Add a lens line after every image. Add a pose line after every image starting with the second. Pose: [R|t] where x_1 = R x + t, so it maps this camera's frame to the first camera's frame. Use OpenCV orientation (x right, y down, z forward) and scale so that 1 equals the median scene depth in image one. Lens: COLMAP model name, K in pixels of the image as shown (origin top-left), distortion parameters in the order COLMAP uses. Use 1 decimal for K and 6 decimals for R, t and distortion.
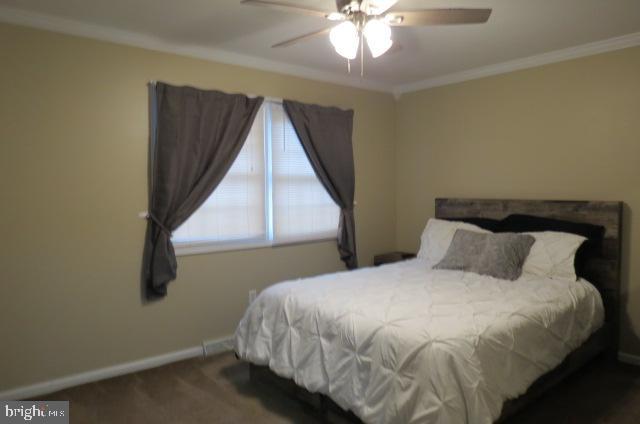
lens RADIAL K [[453.8, 0, 320.0], [0, 453.8, 212.0], [0, 0, 1]] dist [-0.024120, 0.004100]
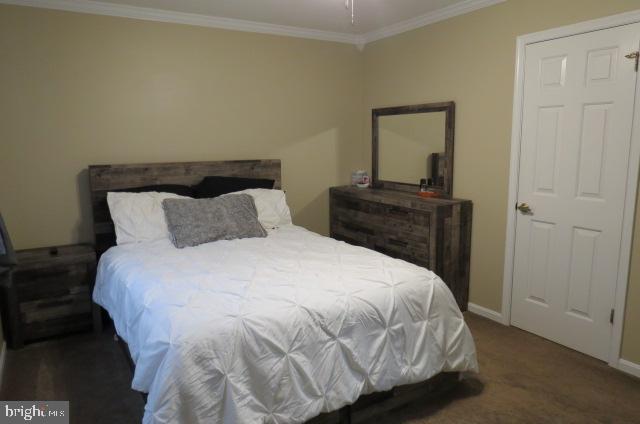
lens RADIAL K [[449.0, 0, 320.2], [0, 449.0, 222.9], [0, 0, 1]] dist [-0.091887, 0.001195]
pose [[0.150585, -0.163644, 0.974959, -0.514834], [0.063944, 0.985752, 0.155579, -0.032338], [-0.986527, 0.038914, 0.158904, 0.636355]]
